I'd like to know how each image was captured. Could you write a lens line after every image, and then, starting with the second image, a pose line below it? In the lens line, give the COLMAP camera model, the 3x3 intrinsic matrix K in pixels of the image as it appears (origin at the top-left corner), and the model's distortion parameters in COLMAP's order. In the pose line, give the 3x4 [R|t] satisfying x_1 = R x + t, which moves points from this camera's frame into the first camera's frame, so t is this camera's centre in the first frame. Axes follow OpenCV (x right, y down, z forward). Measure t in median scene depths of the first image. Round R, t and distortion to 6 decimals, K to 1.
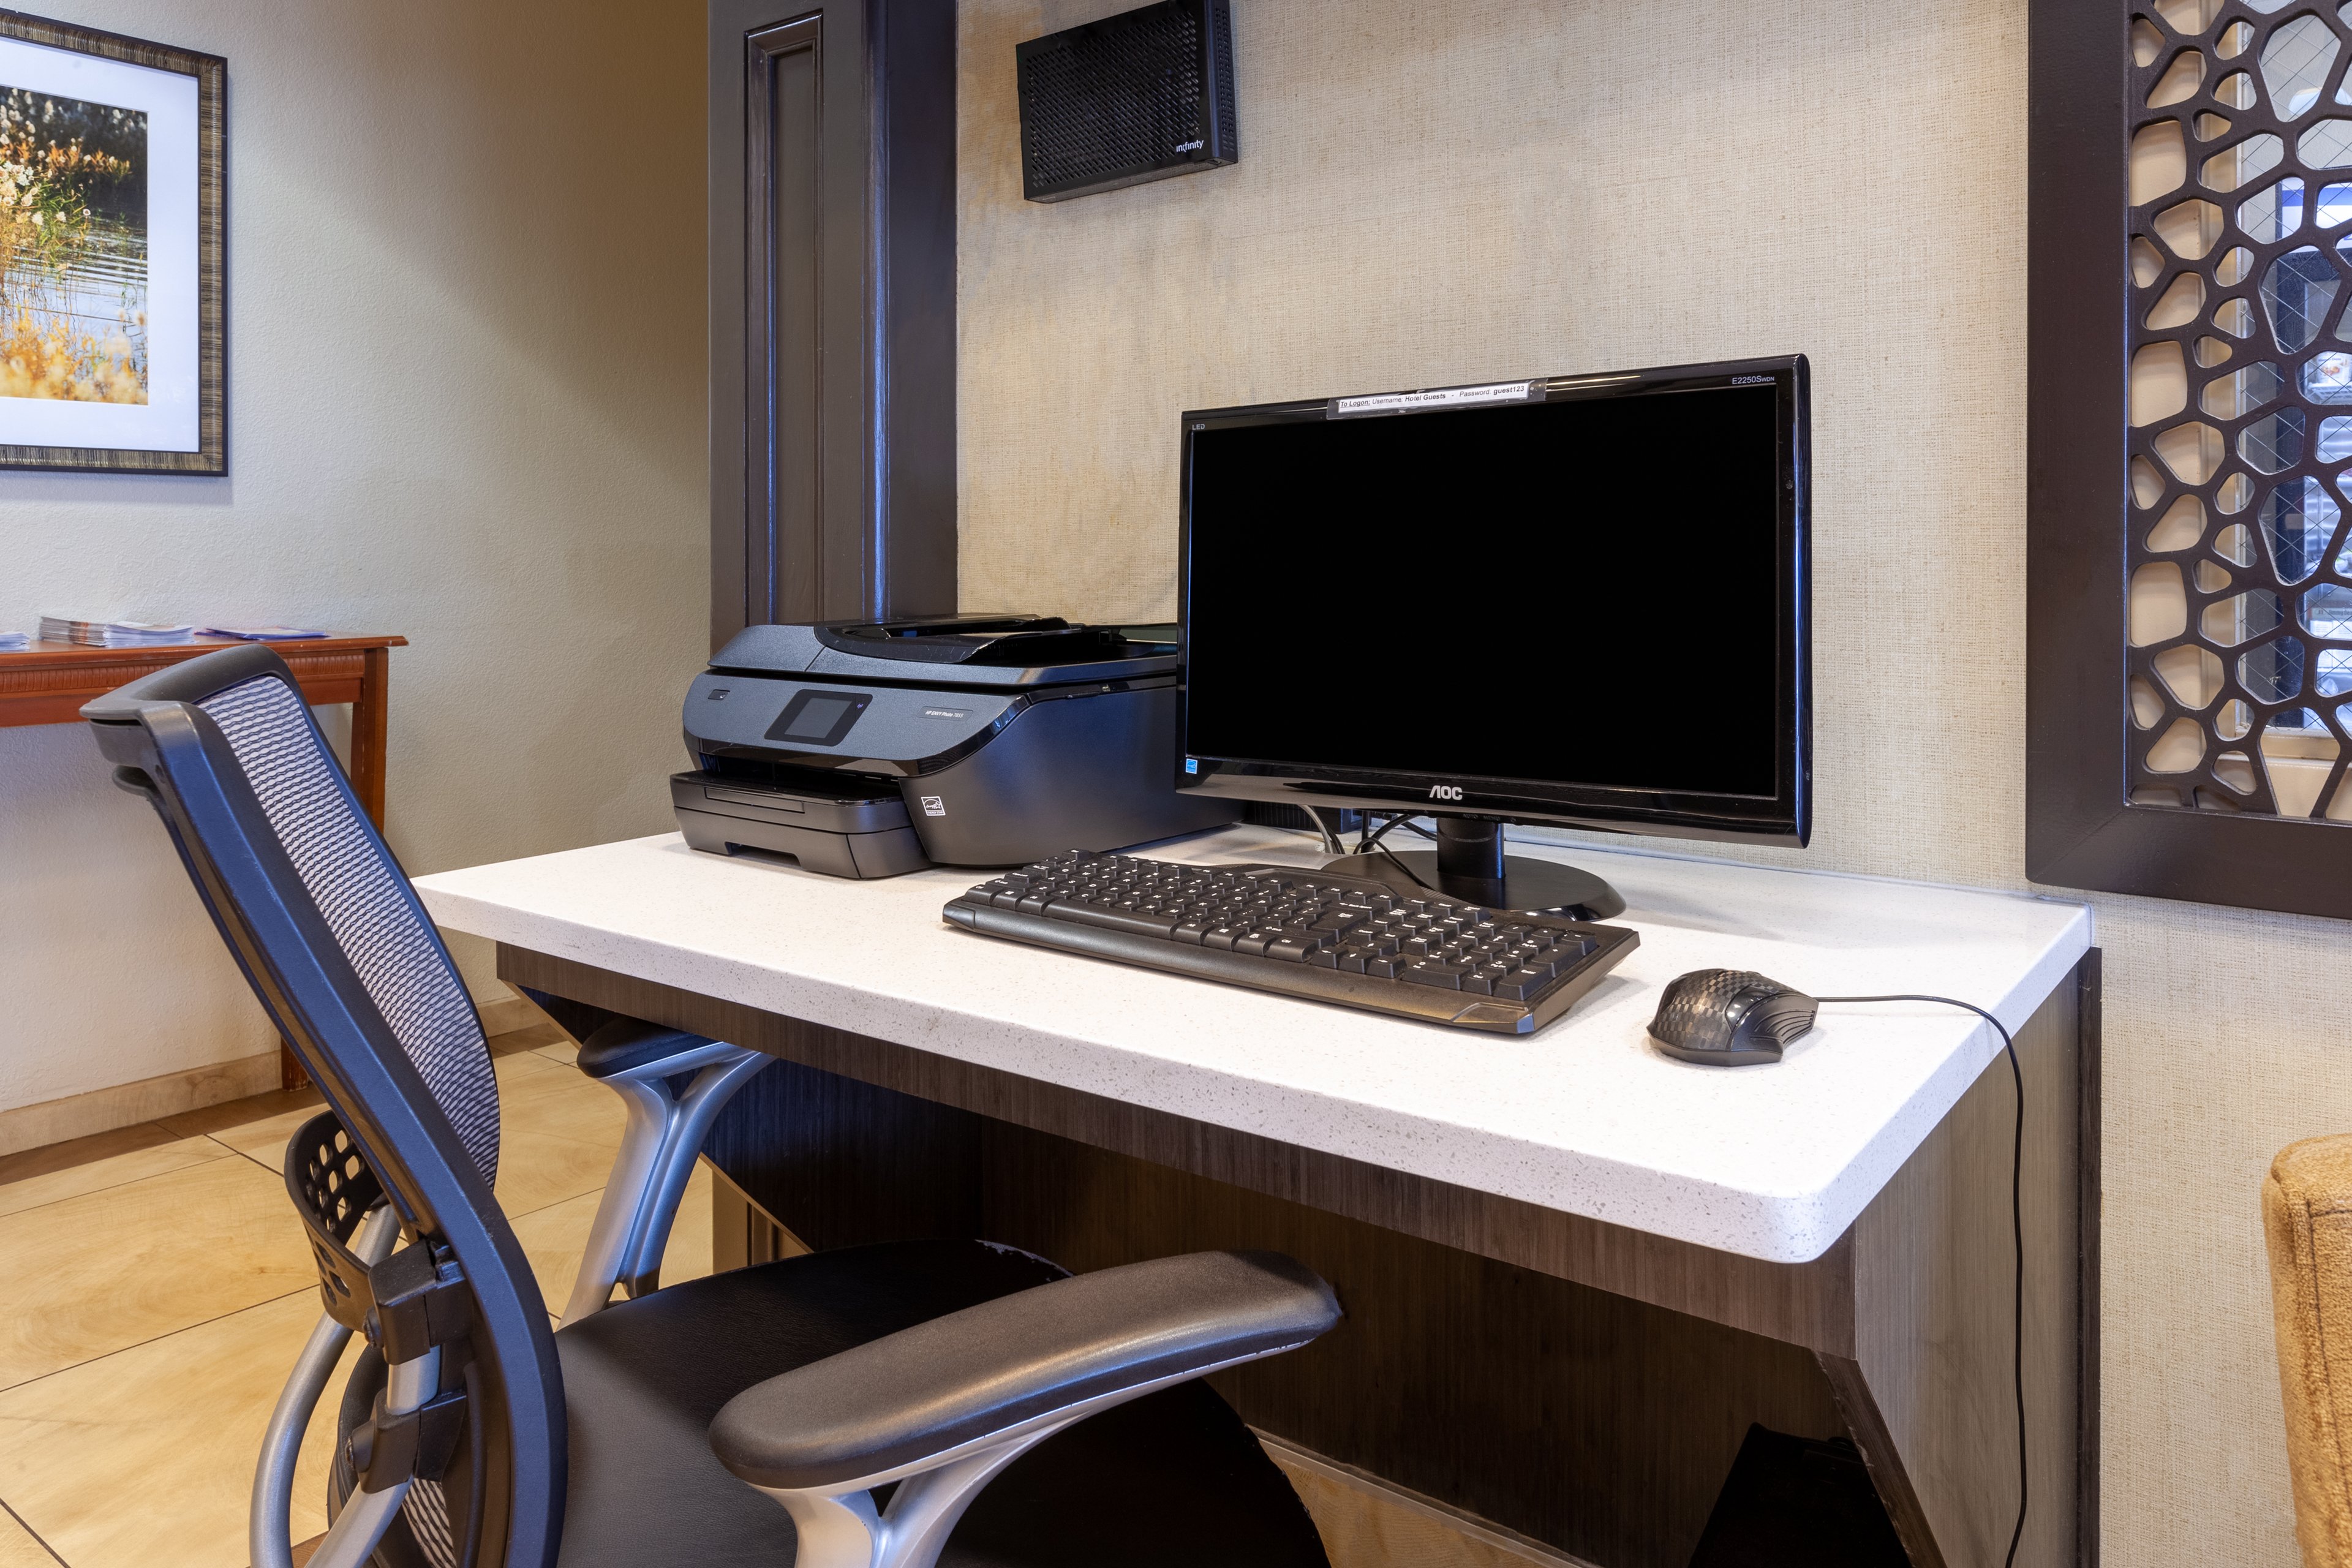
lens RADIAL K [[1615.1, 0, 1183.2], [0, 1615.1, 788.6], [0, 0, 1]] dist [-0.004407, -0.000563]
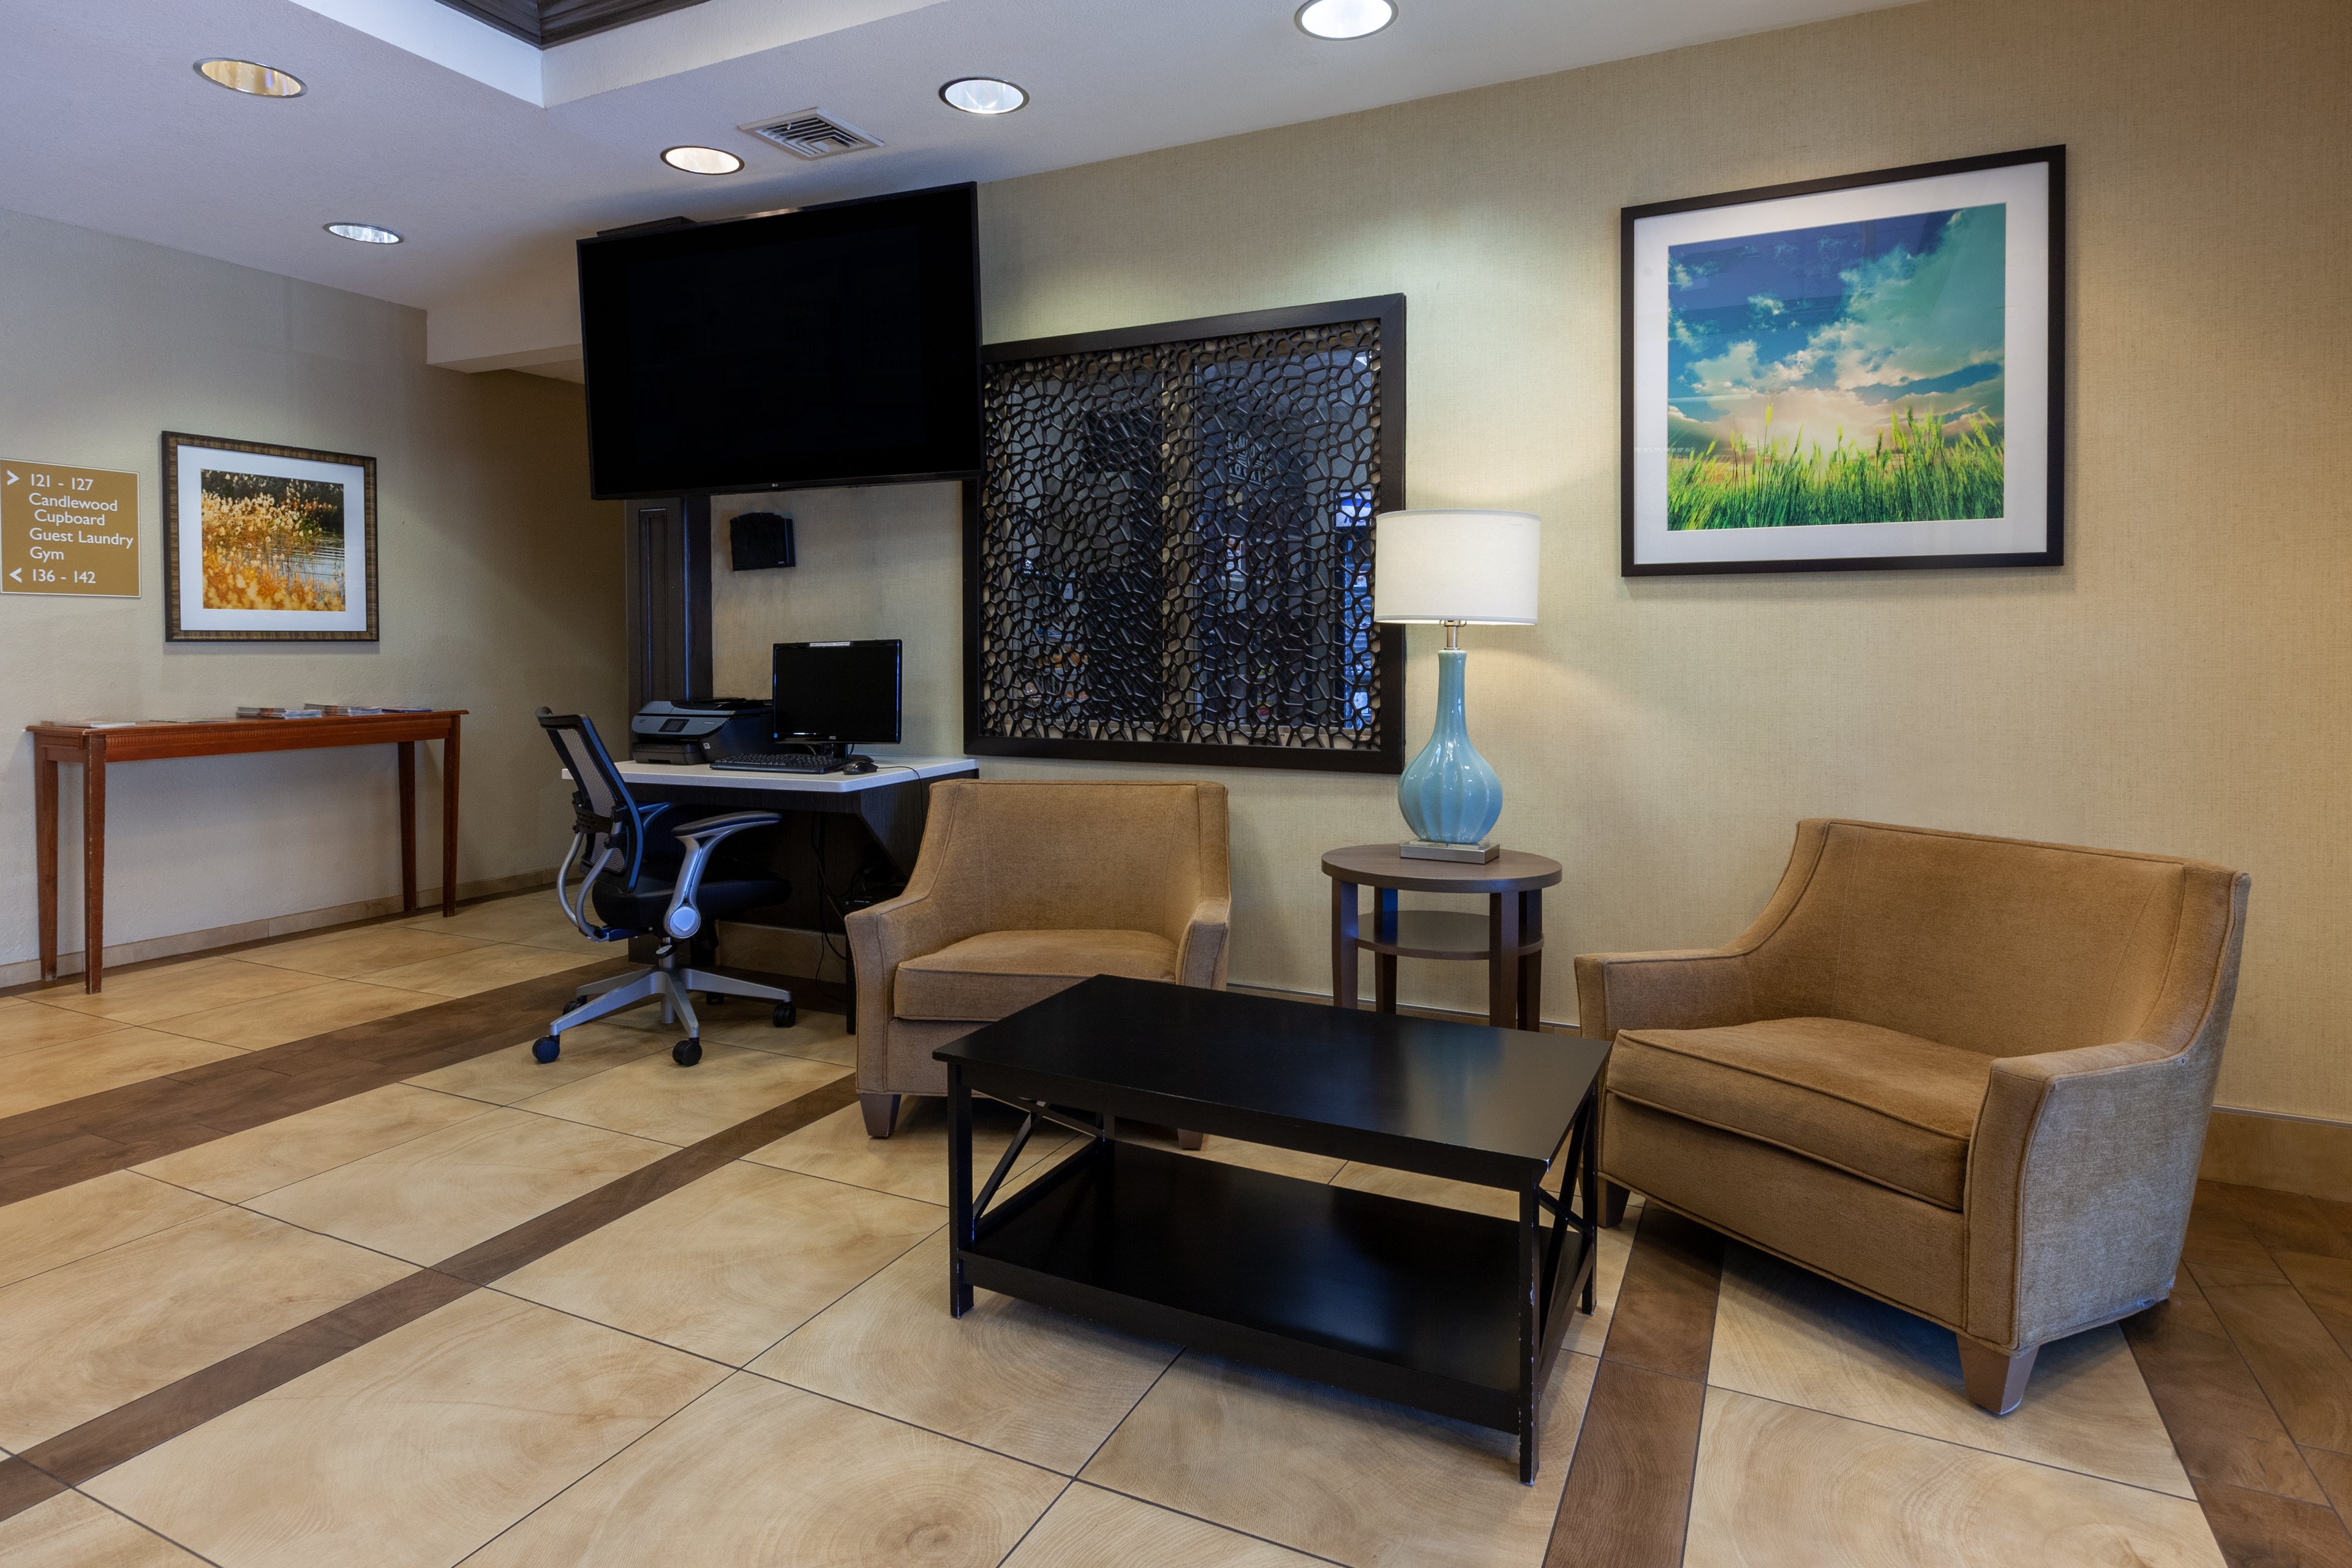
lens RADIAL K [[1310.1, 0, 1164.5], [0, 1310.1, 766.3], [0, 0, 1]] dist [-0.030130, -0.000346]
pose [[0.981208, -0.020326, 0.191878, 0.147895], [0.030937, 0.998143, -0.052468, 0.118275], [-0.190455, 0.057418, 0.980015, -1.046261]]
